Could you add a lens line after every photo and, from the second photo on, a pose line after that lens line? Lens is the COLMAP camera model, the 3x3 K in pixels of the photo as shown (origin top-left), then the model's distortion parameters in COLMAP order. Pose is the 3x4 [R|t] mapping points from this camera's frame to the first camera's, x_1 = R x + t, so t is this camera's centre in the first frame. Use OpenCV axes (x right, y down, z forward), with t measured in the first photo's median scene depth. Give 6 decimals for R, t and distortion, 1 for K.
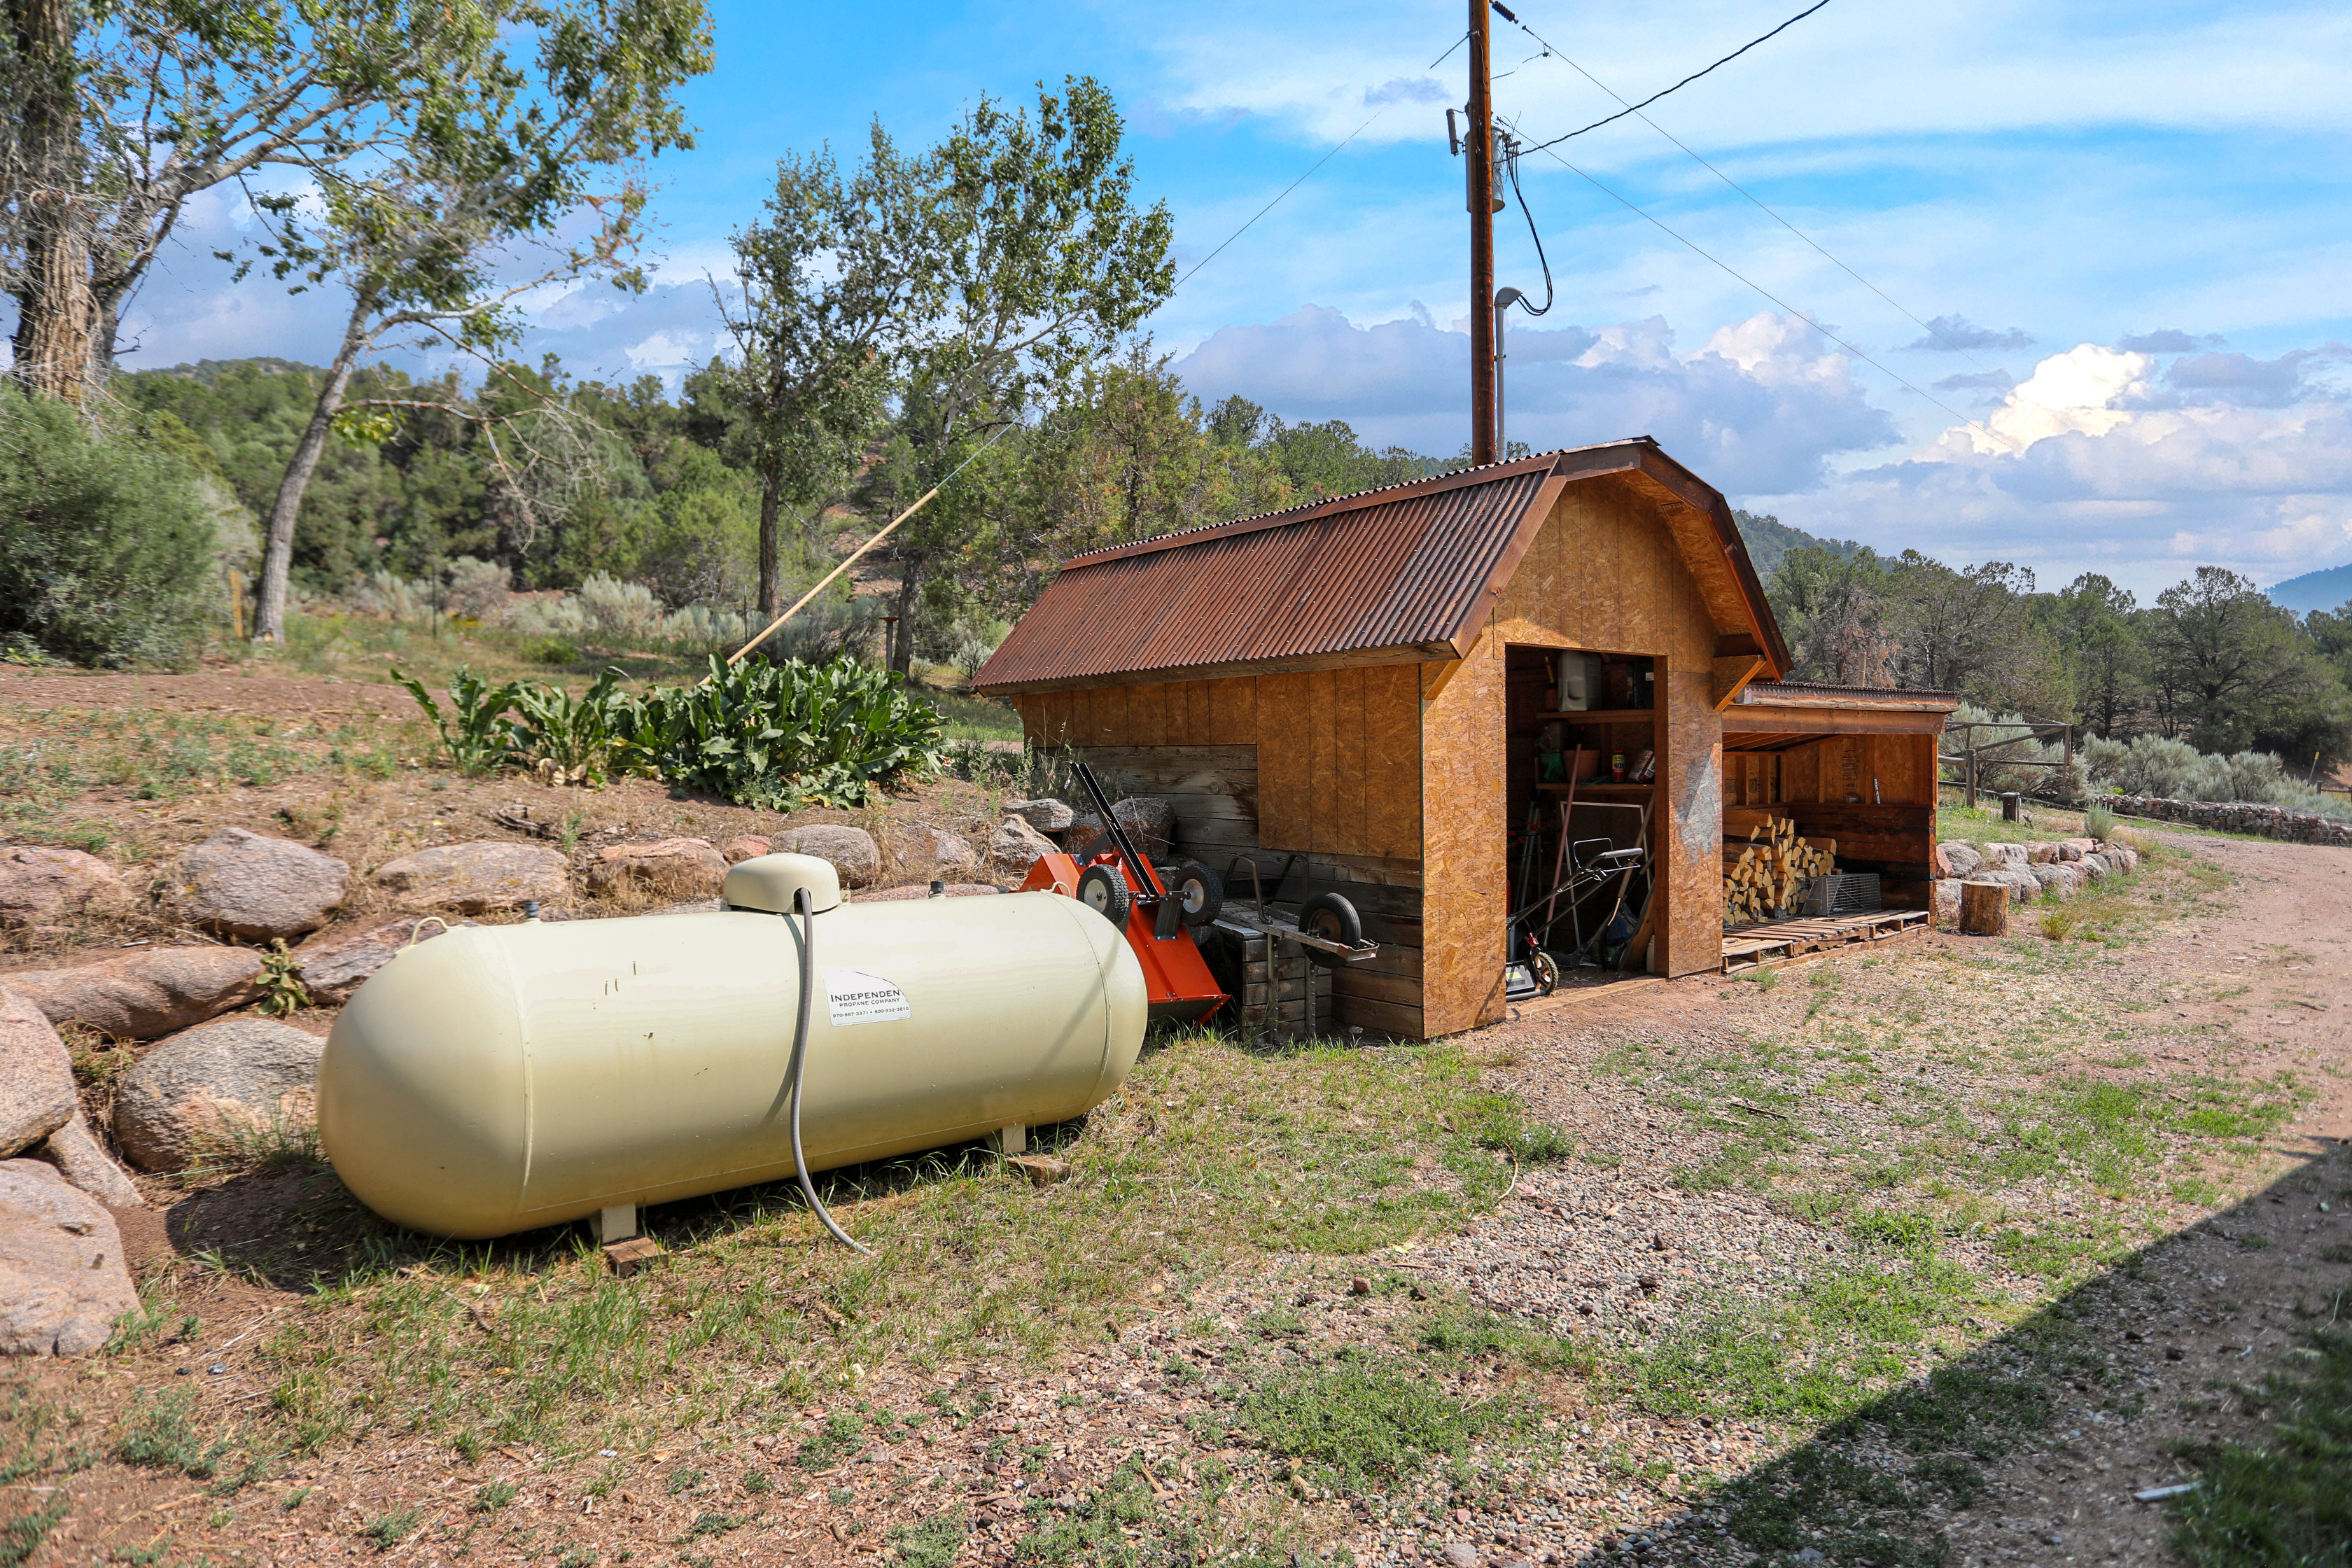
lens RADIAL K [[1324.8, 0, 1186.4], [0, 1324.8, 761.3], [0, 0, 1]] dist [-0.047189, 0.035106]
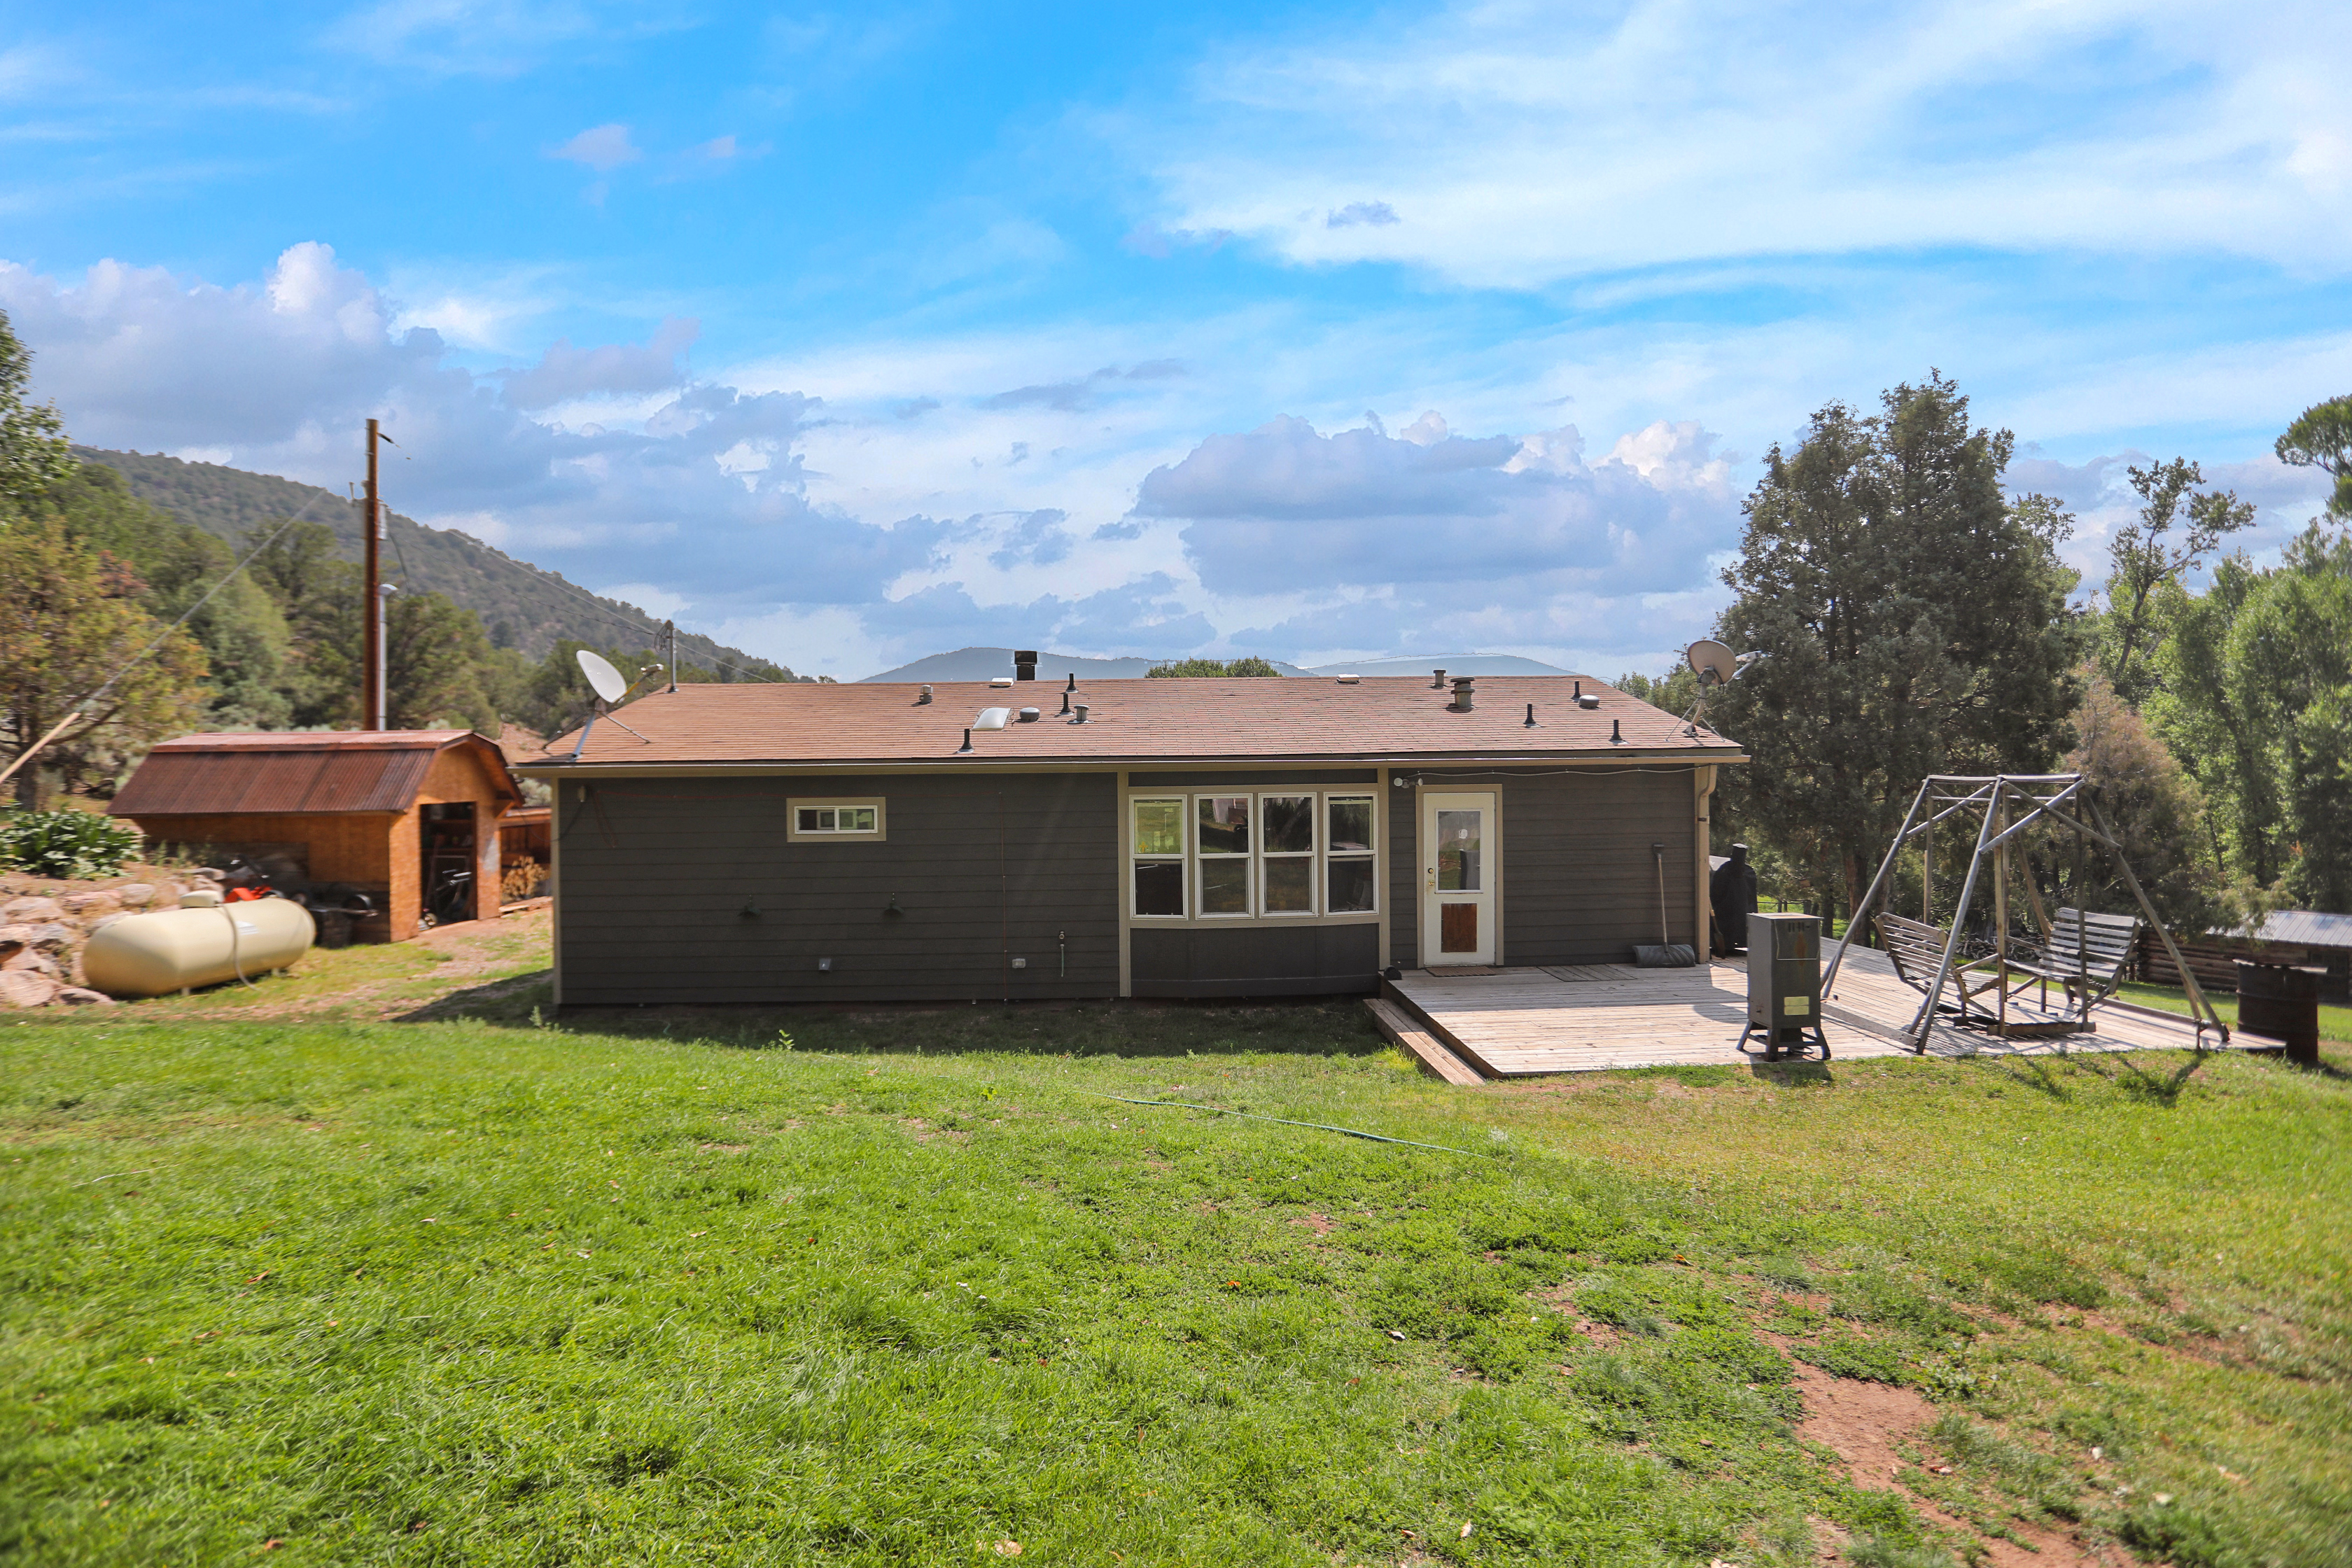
lens RADIAL K [[1152.7, 0, 1180.7], [0, 1152.7, 766.3], [0, 0, 1]] dist [-0.070496, 0.029432]
pose [[0.603553, 0.006838, 0.797293, -0.665386], [0.006997, 0.999879, -0.013872, -0.119408], [-0.797292, 0.013952, 0.603433, -1.695896]]
